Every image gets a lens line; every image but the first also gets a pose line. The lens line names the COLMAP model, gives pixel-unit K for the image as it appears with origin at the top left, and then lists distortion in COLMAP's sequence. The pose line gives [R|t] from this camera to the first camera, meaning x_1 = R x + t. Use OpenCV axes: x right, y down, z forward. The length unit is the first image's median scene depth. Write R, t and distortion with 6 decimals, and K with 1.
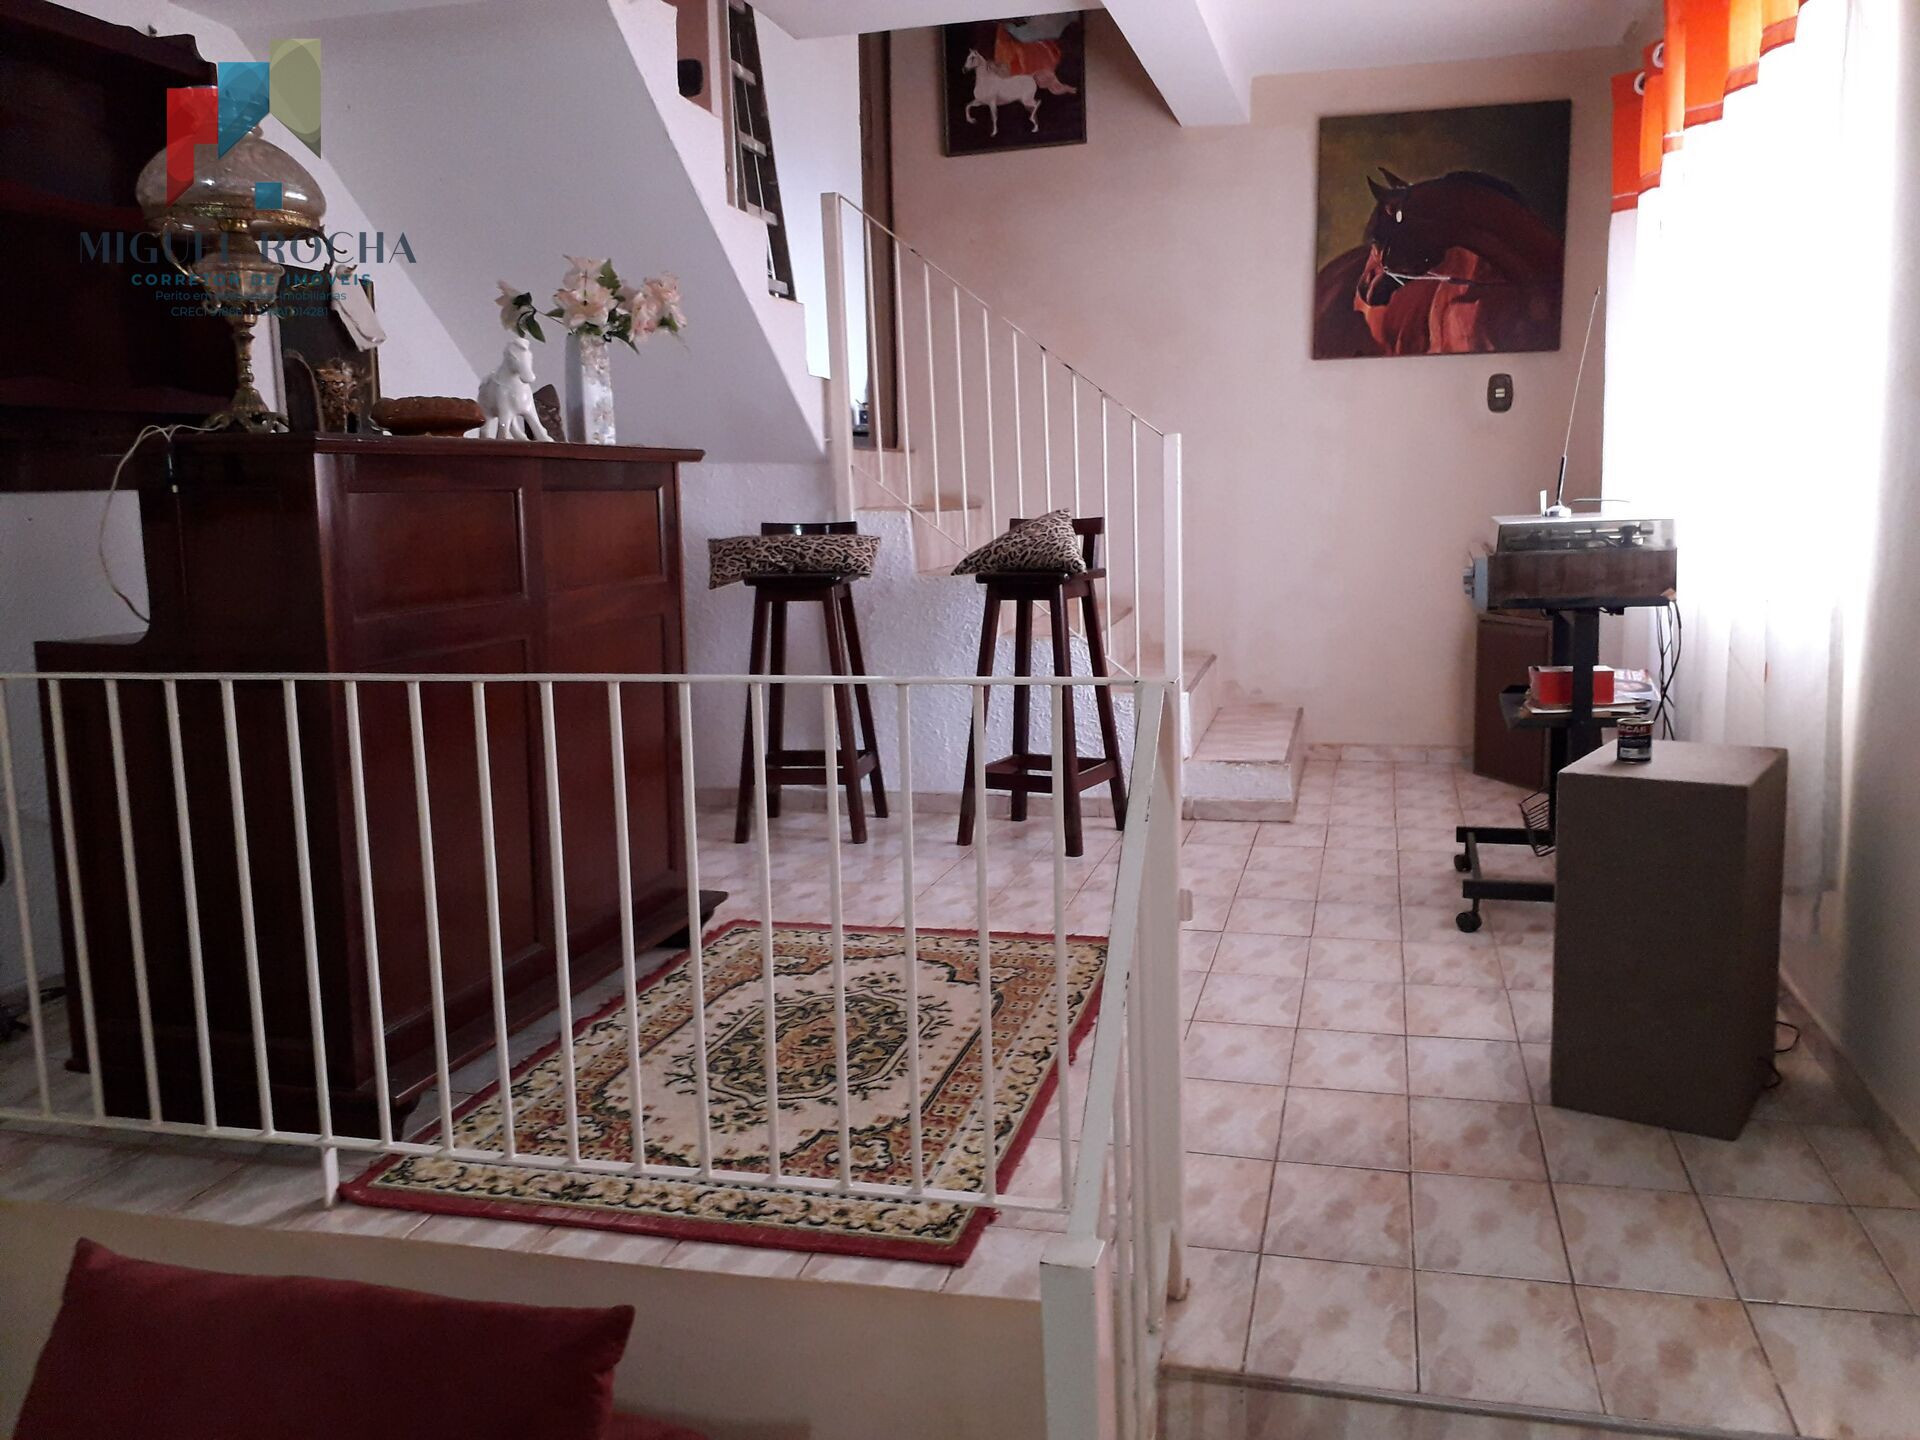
lens RADIAL K [[1535.9, 0, 962.5], [0, 1535.9, 727.7], [0, 0, 1]] dist [0.003304, -0.032545]
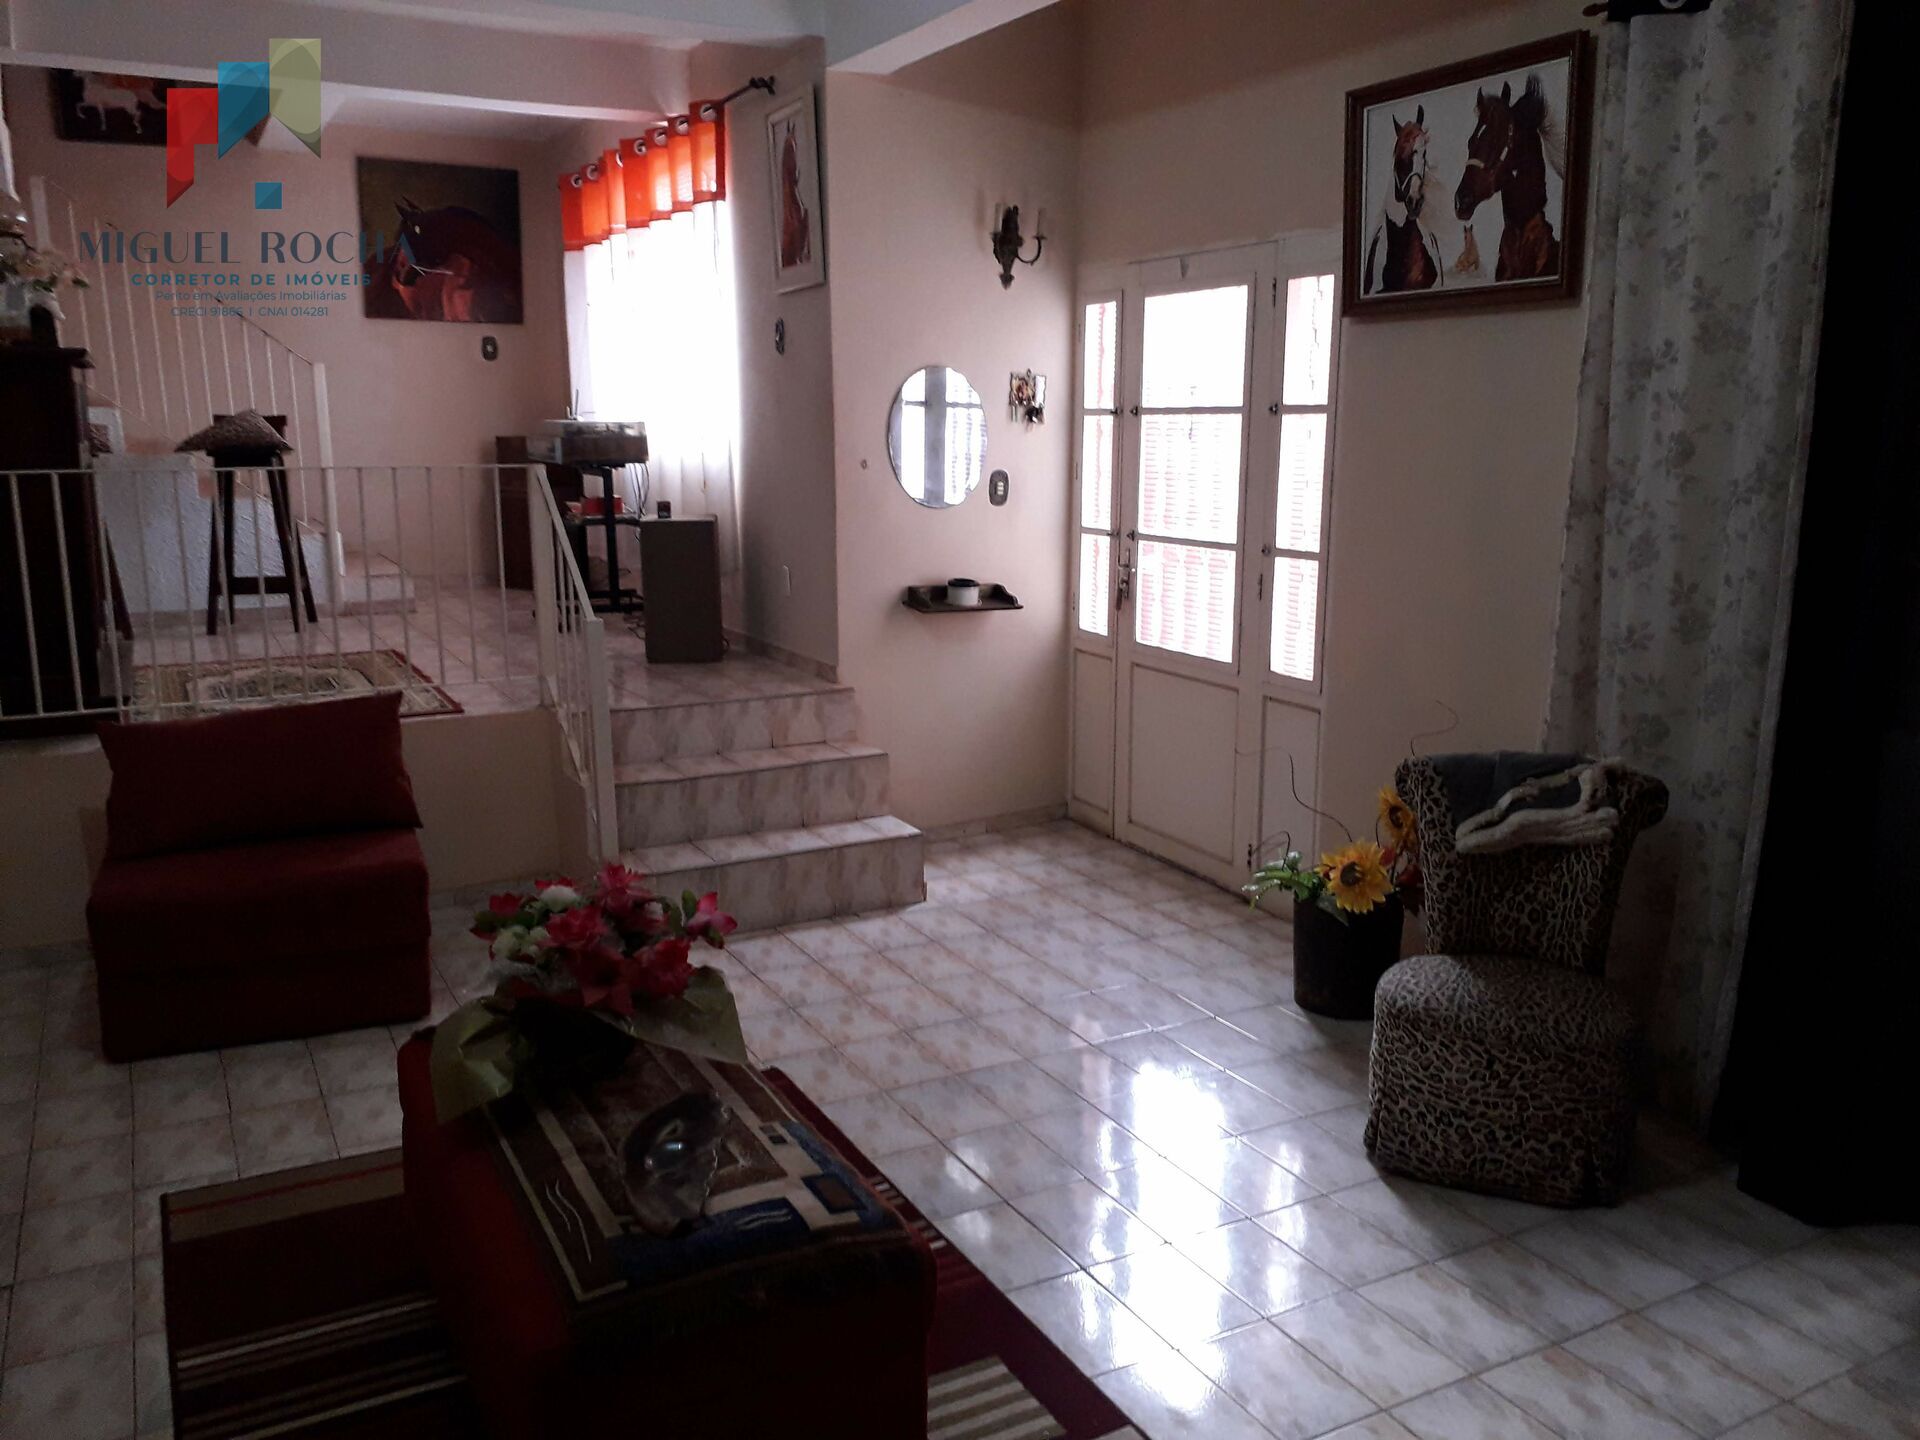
lens RADIAL K [[1535.9, 0, 963.9], [0, 1535.9, 722.4], [0, 0, 1]] dist [0.003304, -0.032545]
pose [[0.723754, -0.105169, 0.681996, -0.426162], [0.086236, 0.994355, 0.061821, 0.113601], [-0.684648, 0.014069, 0.728738, -0.500685]]
